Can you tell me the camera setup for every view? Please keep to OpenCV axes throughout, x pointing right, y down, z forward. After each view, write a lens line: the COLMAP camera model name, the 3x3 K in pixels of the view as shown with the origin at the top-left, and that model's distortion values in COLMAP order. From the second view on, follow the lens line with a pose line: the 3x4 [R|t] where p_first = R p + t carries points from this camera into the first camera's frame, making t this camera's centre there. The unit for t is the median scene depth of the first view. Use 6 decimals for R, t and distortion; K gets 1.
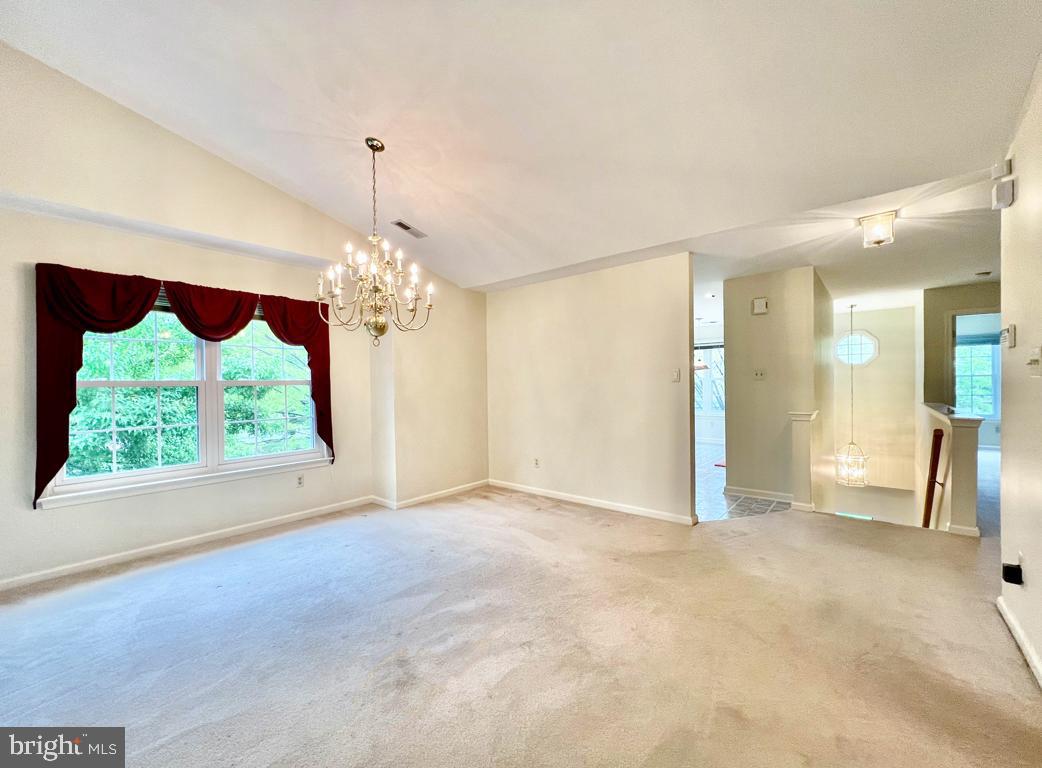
lens RADIAL K [[432.0, 0, 521.0], [0, 432.0, 384.0], [0, 0, 1]] dist [-0.002366, -0.000124]
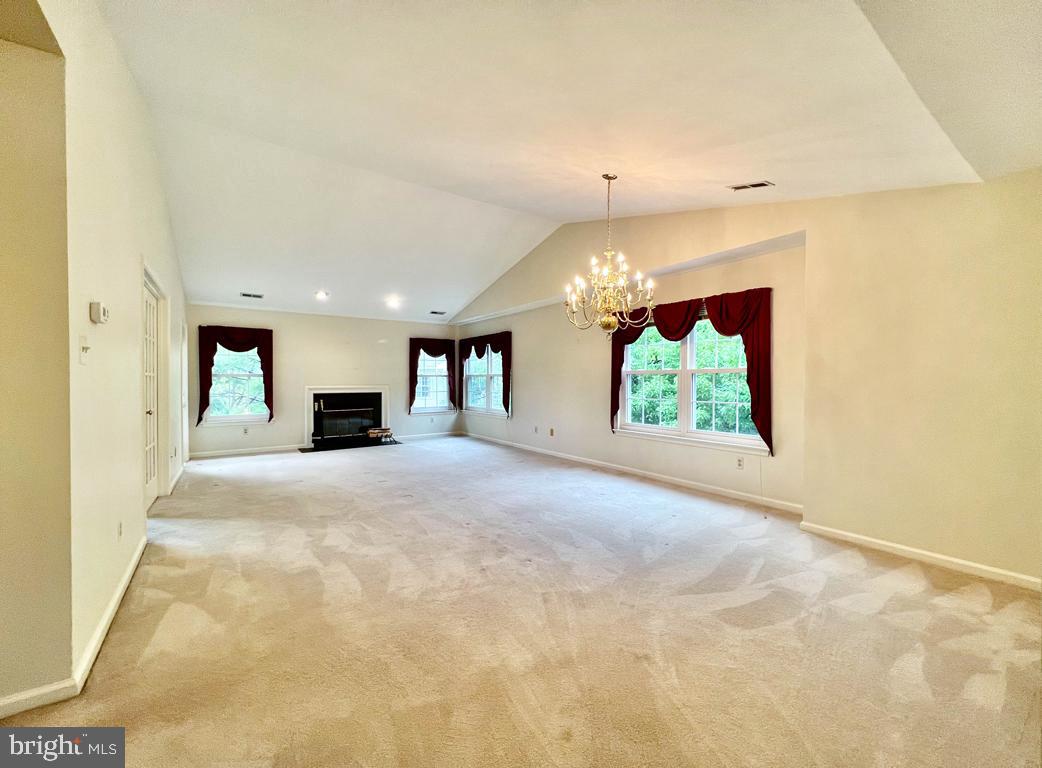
lens RADIAL K [[433.5, 0, 515.1], [0, 433.5, 373.1], [0, 0, 1]] dist [-0.000658, -0.000042]
pose [[-0.269376, 0.003058, -0.963030, 0.686156], [-0.000549, 0.999994, 0.003329, 0.001792], [0.963035, 0.001425, -0.269373, 0.790214]]
